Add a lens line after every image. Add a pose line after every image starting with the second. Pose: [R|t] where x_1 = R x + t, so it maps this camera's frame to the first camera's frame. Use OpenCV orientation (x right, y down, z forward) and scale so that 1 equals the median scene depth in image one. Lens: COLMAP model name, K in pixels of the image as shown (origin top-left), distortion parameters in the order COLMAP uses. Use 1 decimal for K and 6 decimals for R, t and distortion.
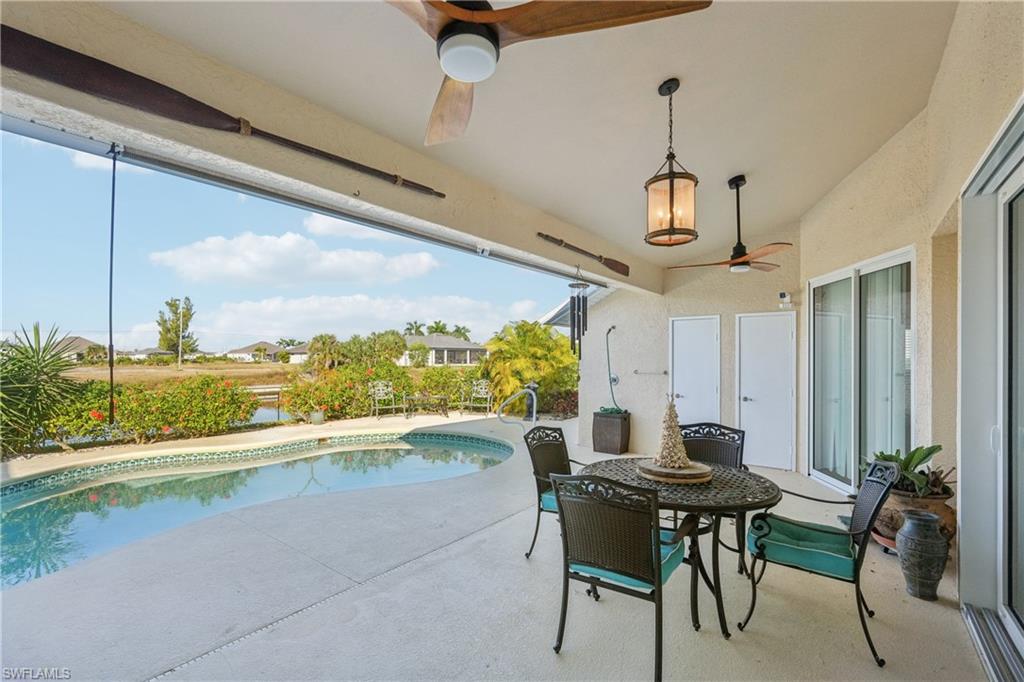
lens RADIAL K [[455.7, 0, 512.0], [0, 455.7, 341.0], [0, 0, 1]] dist [-0.012822, 0.004819]
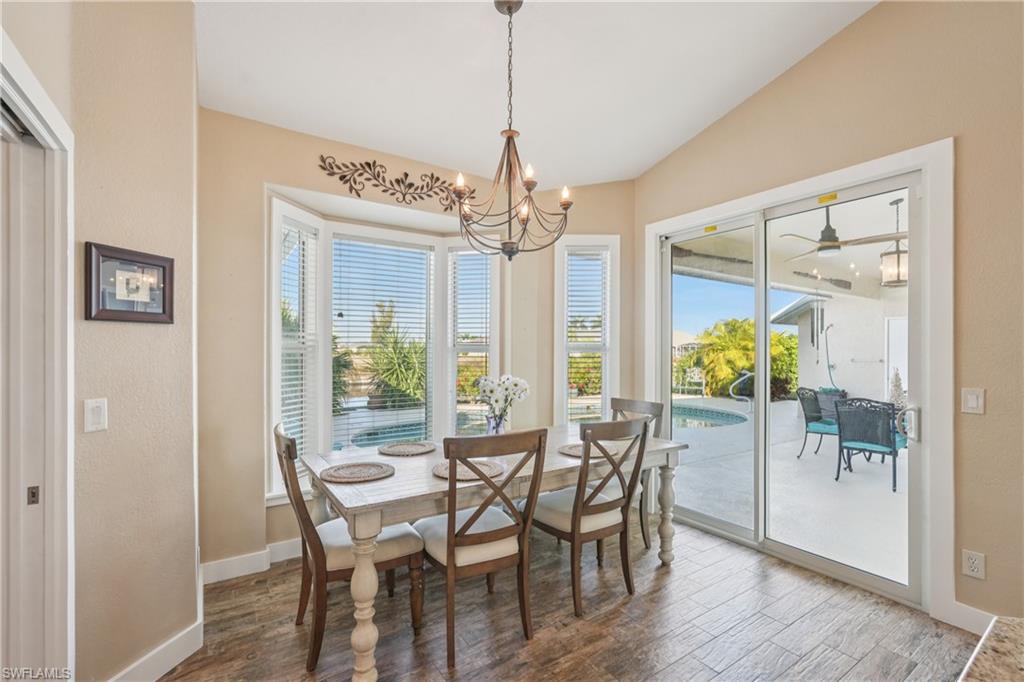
lens RADIAL K [[451.7, 0, 520.2], [0, 451.7, 348.2], [0, 0, 1]] dist [-0.009667, 0.001155]
pose [[0.946933, 0.003181, -0.321414, -0.119705], [0.006874, 0.999522, 0.030144, -0.006236], [0.321357, -0.030754, 0.946459, -0.285665]]
